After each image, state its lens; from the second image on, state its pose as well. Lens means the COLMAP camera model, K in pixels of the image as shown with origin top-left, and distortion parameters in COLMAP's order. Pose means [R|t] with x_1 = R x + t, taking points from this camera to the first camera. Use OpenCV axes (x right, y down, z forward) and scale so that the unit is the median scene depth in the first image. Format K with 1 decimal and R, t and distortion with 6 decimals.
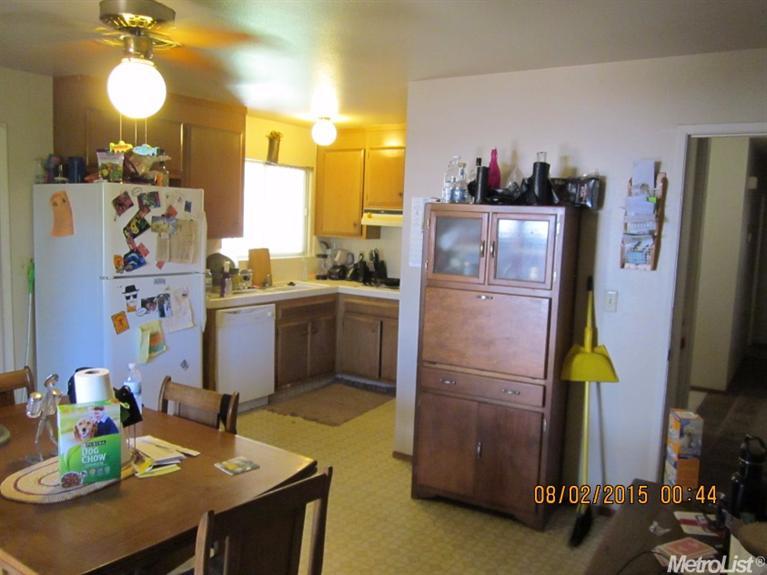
lens RADIAL K [[635.4, 0, 383.5], [0, 635.4, 287.5], [0, 0, 1]] dist [-0.054164, 0.019747]
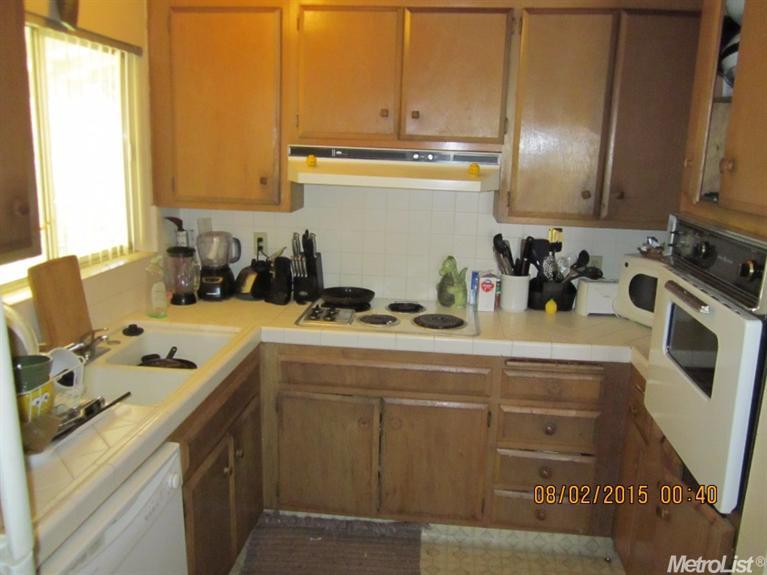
lens RADIAL K [[635.4, 0, 383.5], [0, 635.4, 287.5], [0, 0, 1]] dist [-0.054164, 0.019747]
pose [[0.882701, -0.106096, 0.457801, -0.182323], [0.050956, 0.990046, 0.131195, -0.077646], [-0.467164, -0.092478, 0.879321, 0.547741]]
